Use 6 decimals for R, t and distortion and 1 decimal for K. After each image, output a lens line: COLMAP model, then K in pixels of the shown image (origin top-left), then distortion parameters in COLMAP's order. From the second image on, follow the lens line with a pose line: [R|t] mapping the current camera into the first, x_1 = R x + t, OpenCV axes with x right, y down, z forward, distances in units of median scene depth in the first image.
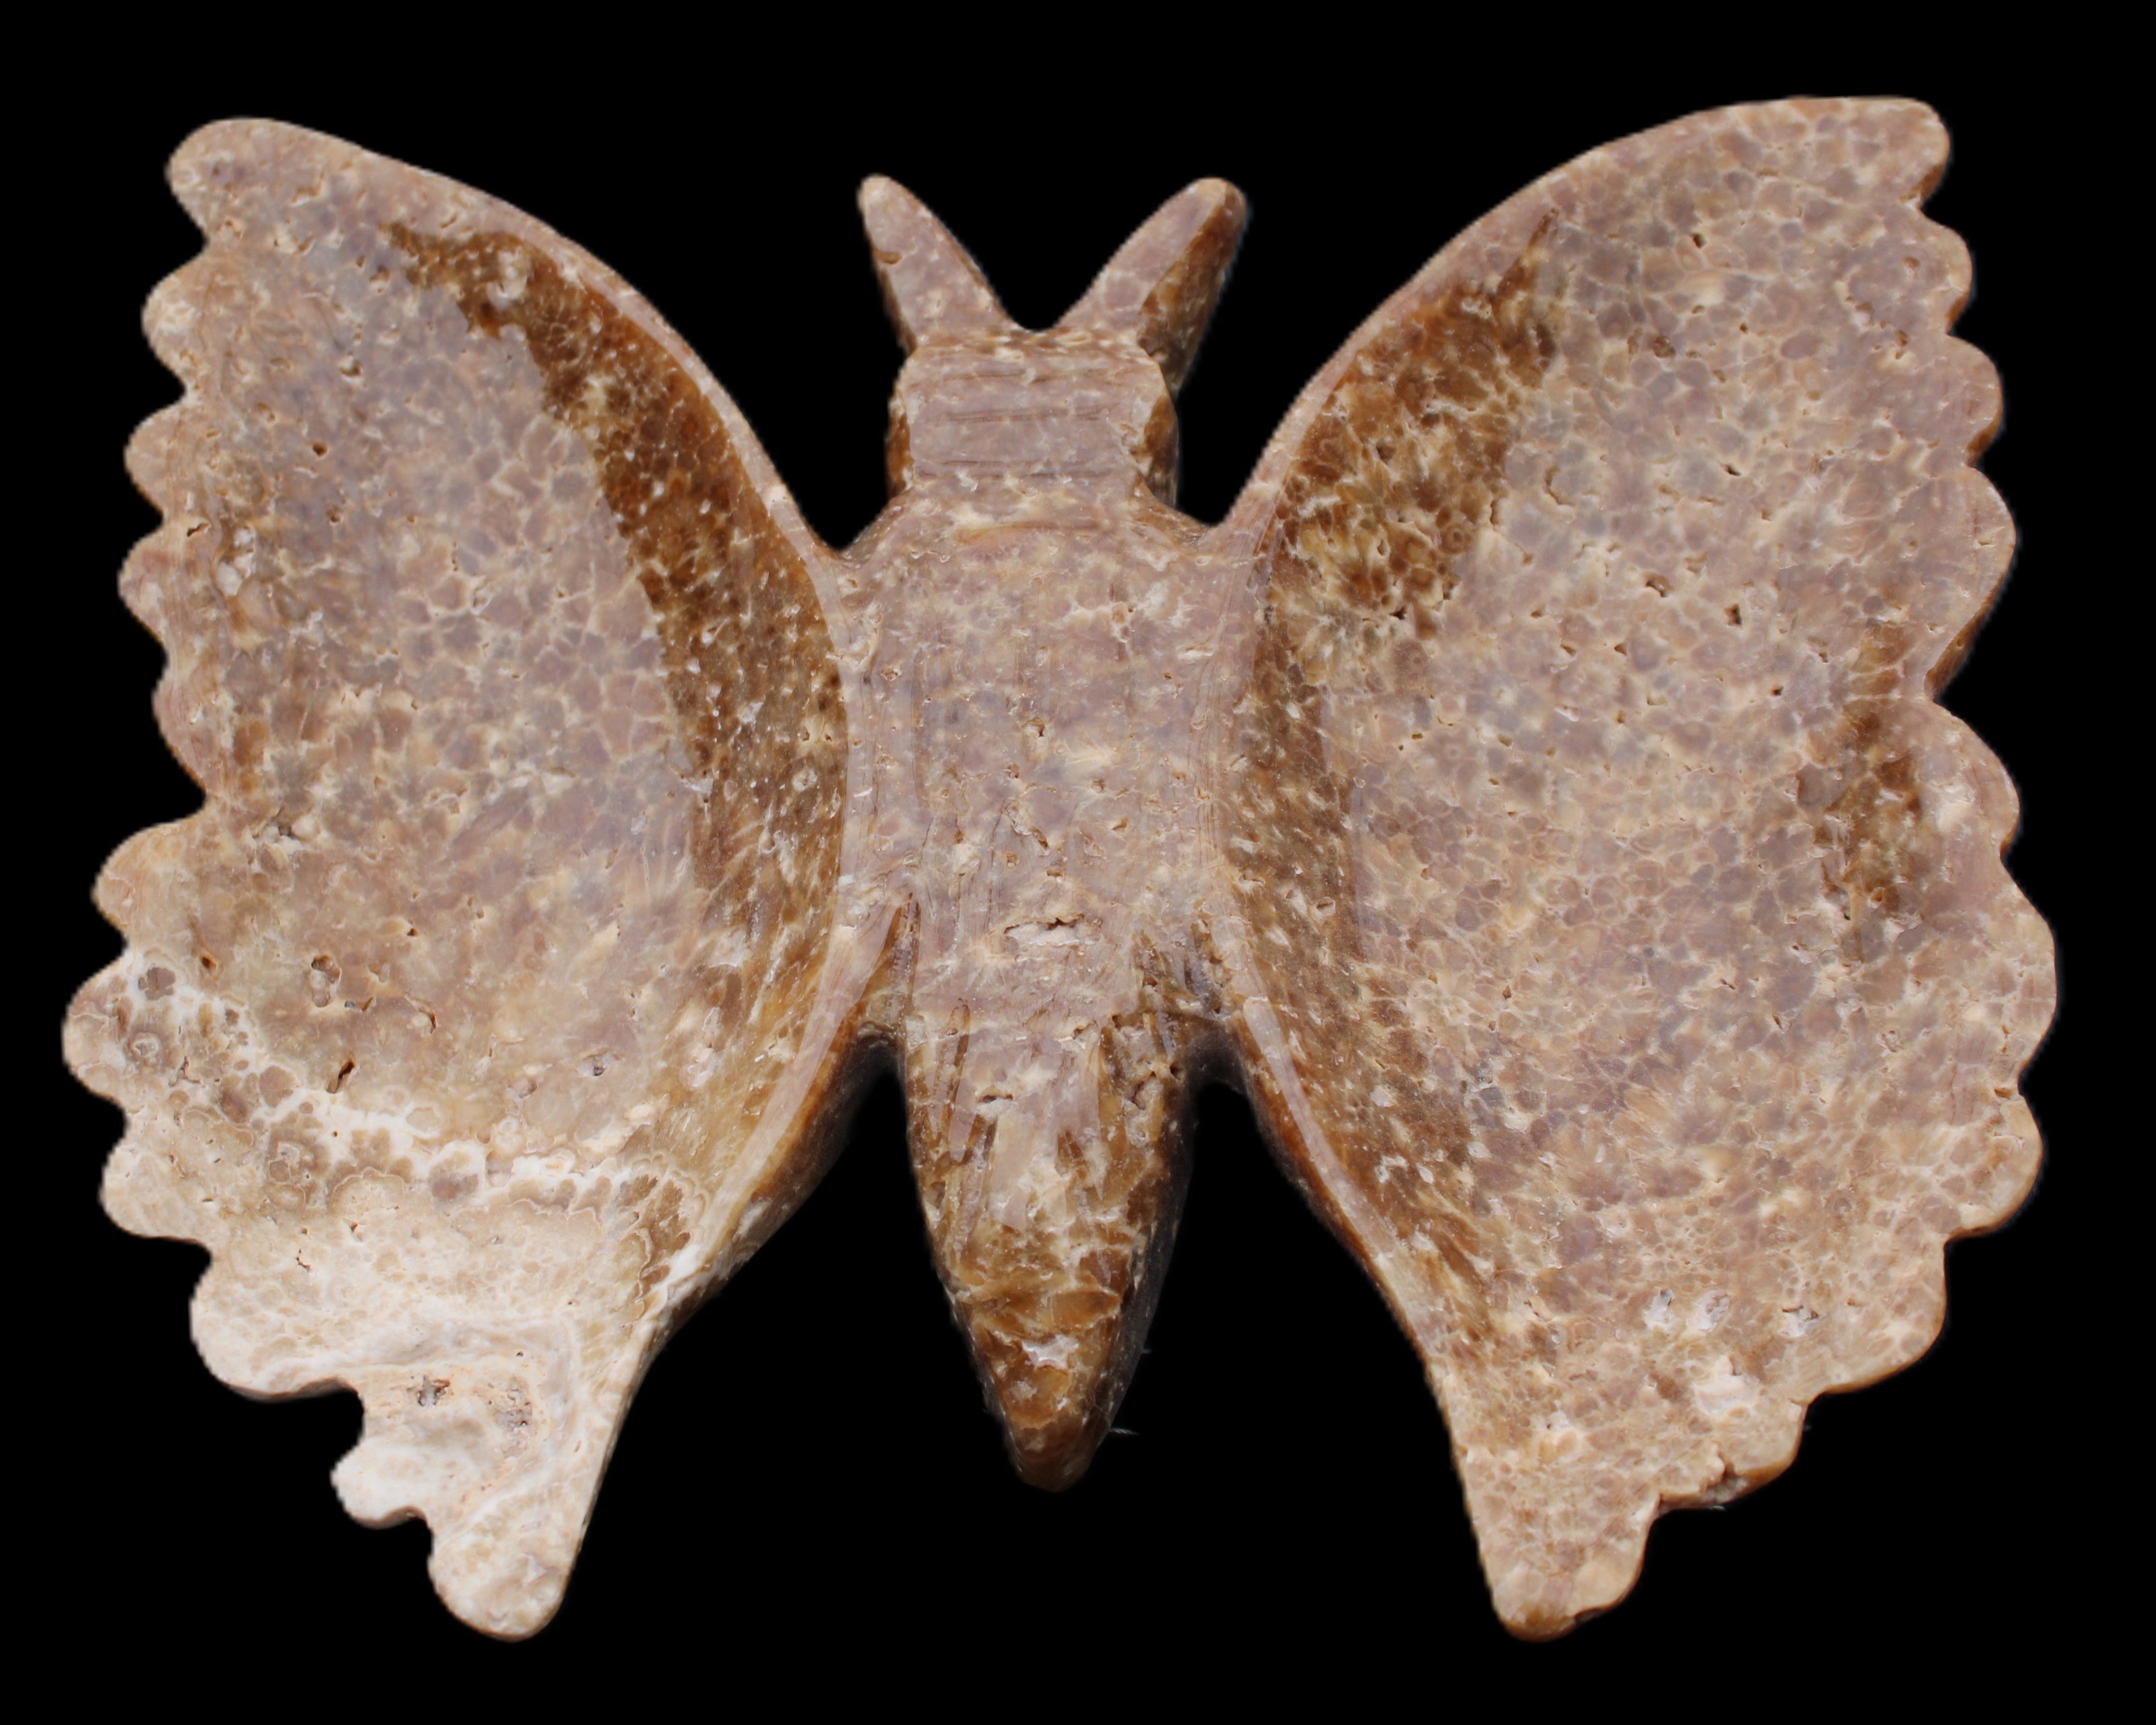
lens RADIAL K [[3611.8, 0, 966.6], [0, 3611.8, 830.5], [0, 0, 1]] dist [-0.100559, 0.159433]
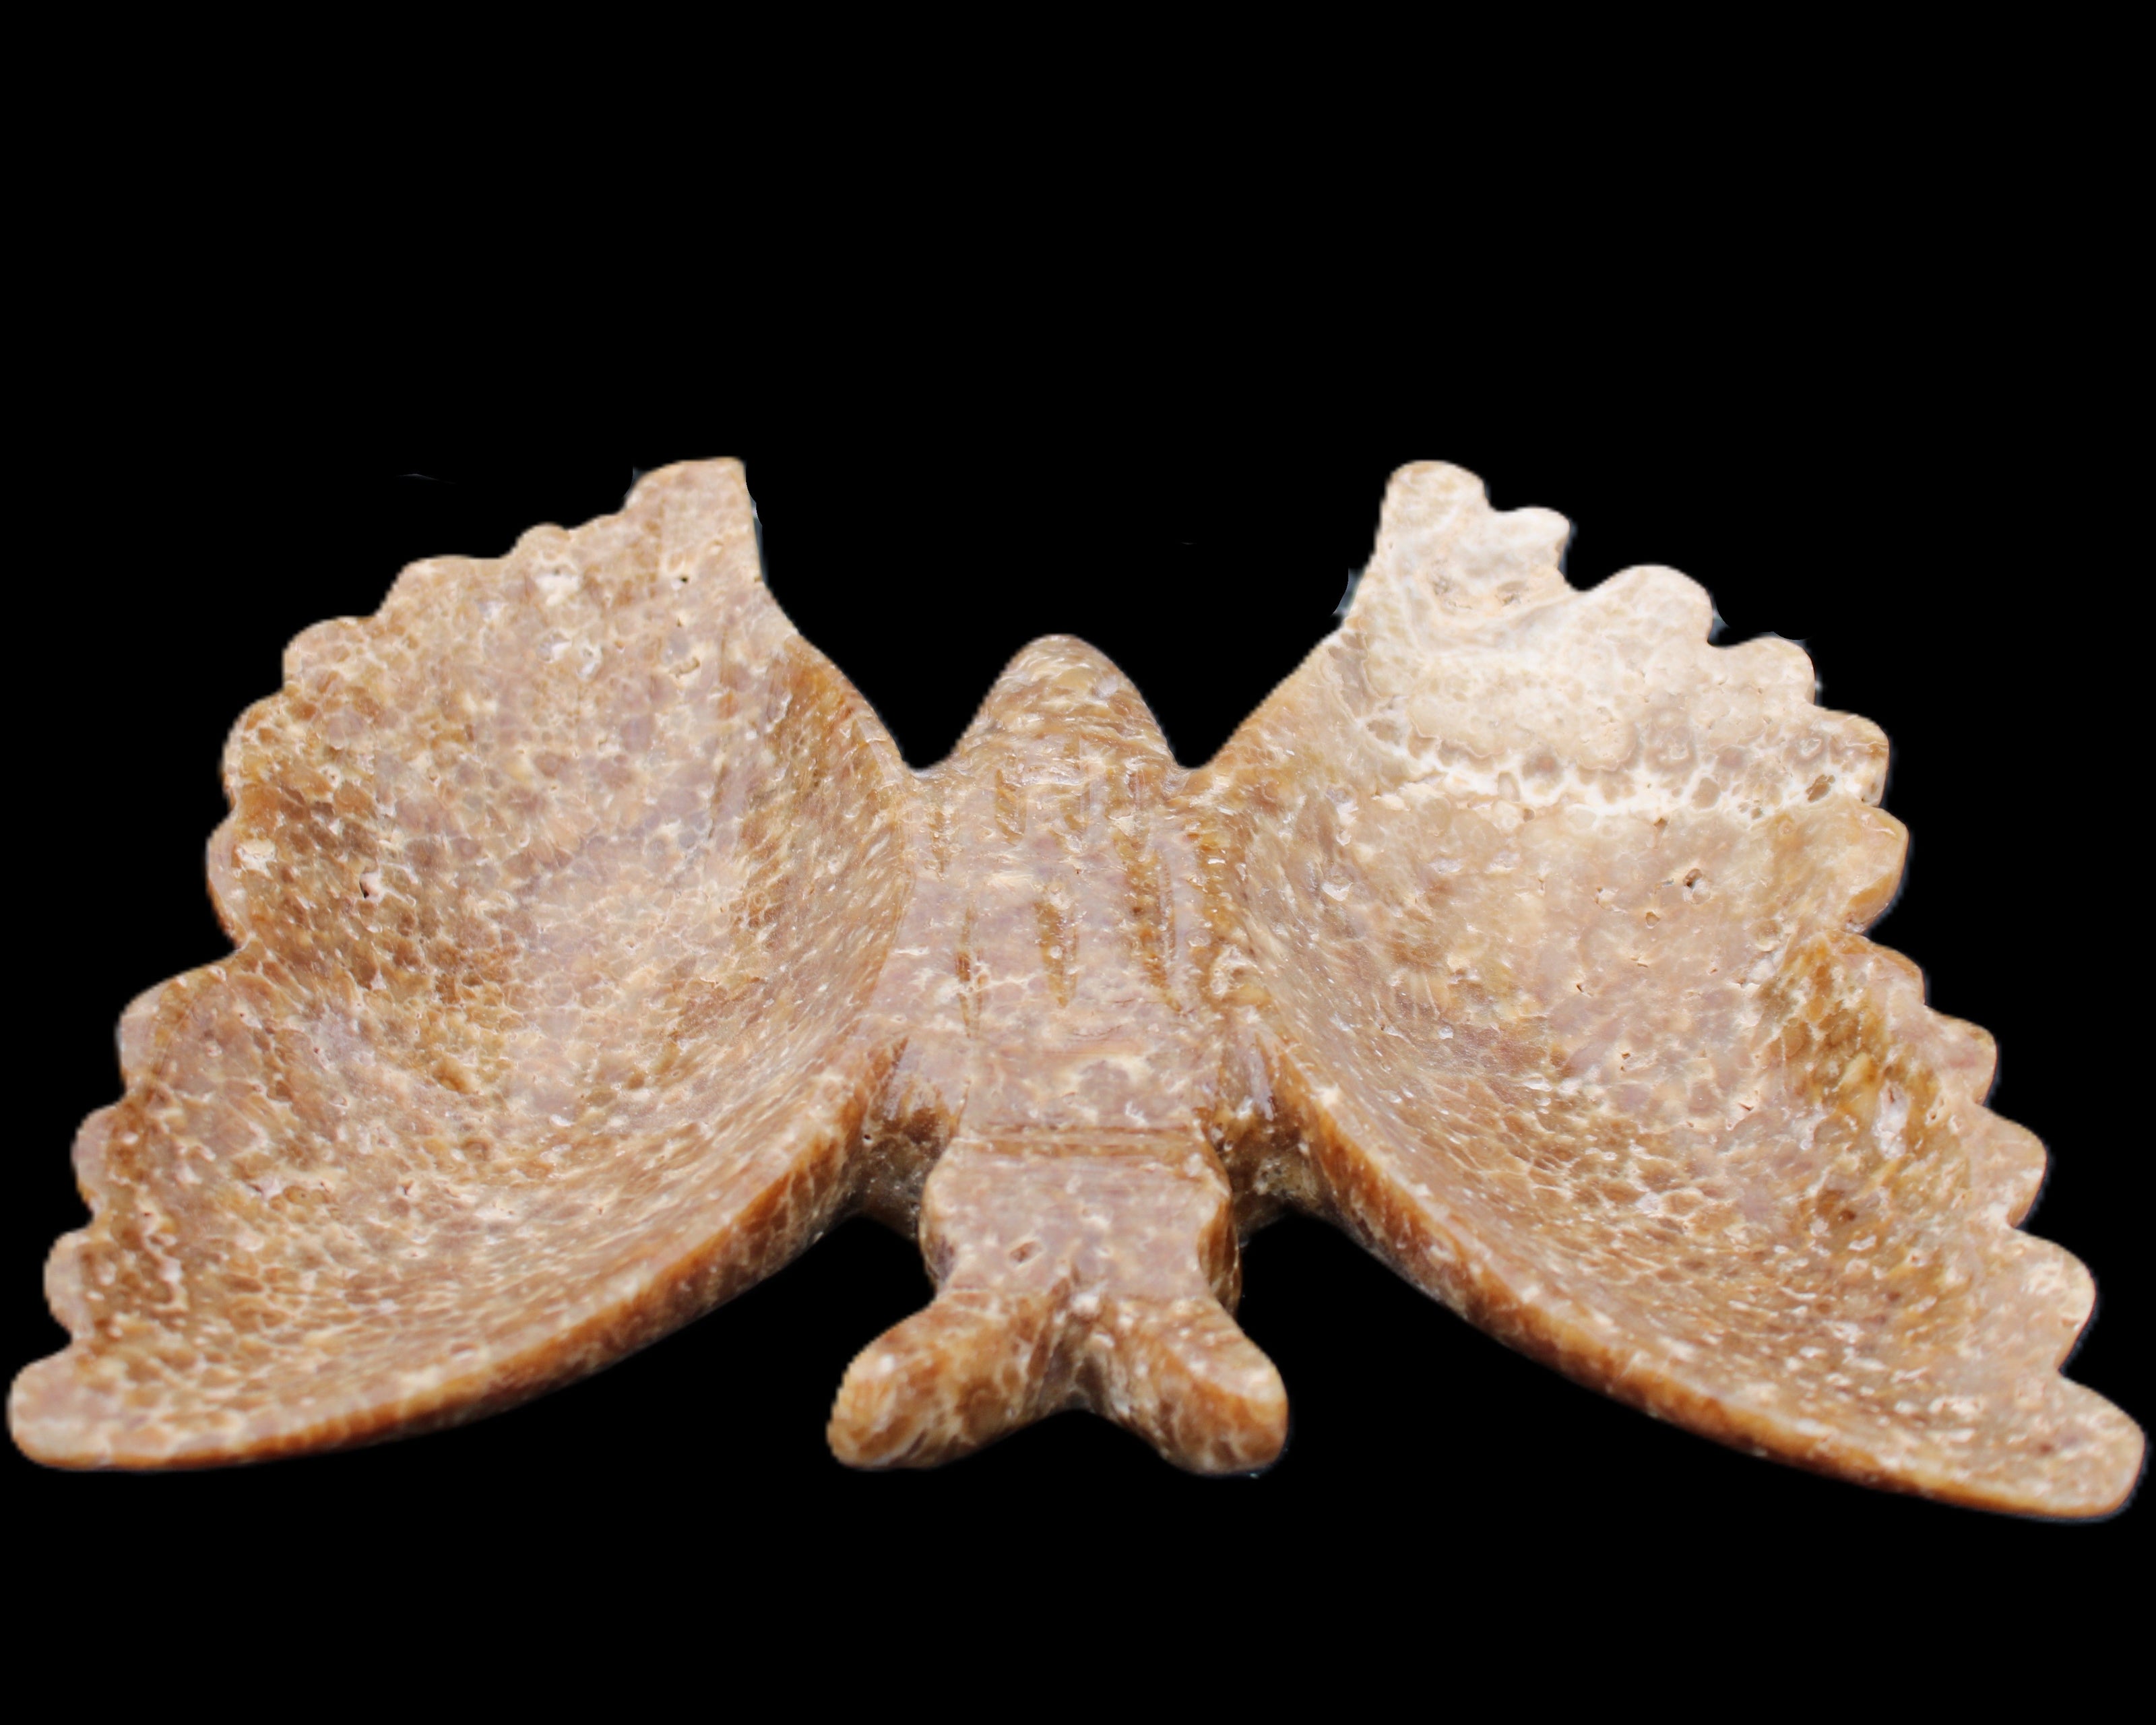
lens RADIAL K [[3358.2, 0, 1078.0], [0, 3358.2, 862.5], [0, 0, 1]] dist [-0.098764, 0.068353]
pose [[-0.996922, 0.072972, 0.028675, -0.015700], [0.014618, -0.186320, 0.982380, -1.005947], [0.077029, 0.979775, 0.184680, 0.792233]]
